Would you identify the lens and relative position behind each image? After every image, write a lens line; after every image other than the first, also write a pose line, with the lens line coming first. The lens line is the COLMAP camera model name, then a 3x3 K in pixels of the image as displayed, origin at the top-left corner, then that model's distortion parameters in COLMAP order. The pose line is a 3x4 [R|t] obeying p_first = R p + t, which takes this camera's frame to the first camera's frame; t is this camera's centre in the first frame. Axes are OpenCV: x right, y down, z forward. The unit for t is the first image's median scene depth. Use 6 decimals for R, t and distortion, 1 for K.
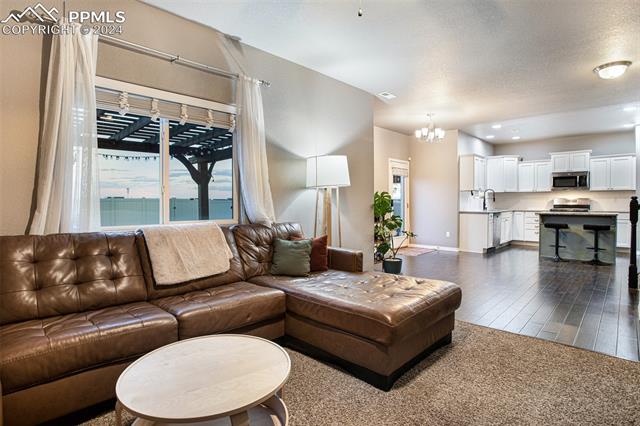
lens RADIAL K [[331.2, 0, 319.8], [0, 331.2, 206.3], [0, 0, 1]] dist [-0.070761, 0.027488]
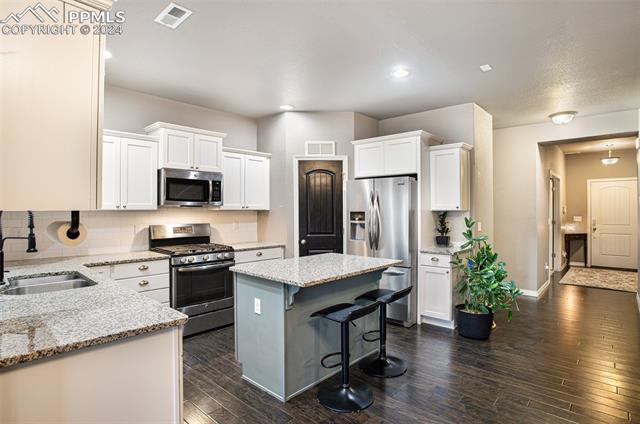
lens RADIAL K [[338.8, 0, 317.6], [0, 338.8, 209.7], [0, 0, 1]] dist [-0.047853, 0.001855]
pose [[-0.020541, 0.003984, 0.999781, 0.274135], [0.015200, 0.999878, -0.003672, -0.044428], [-0.999673, 0.015122, -0.020599, 0.838379]]
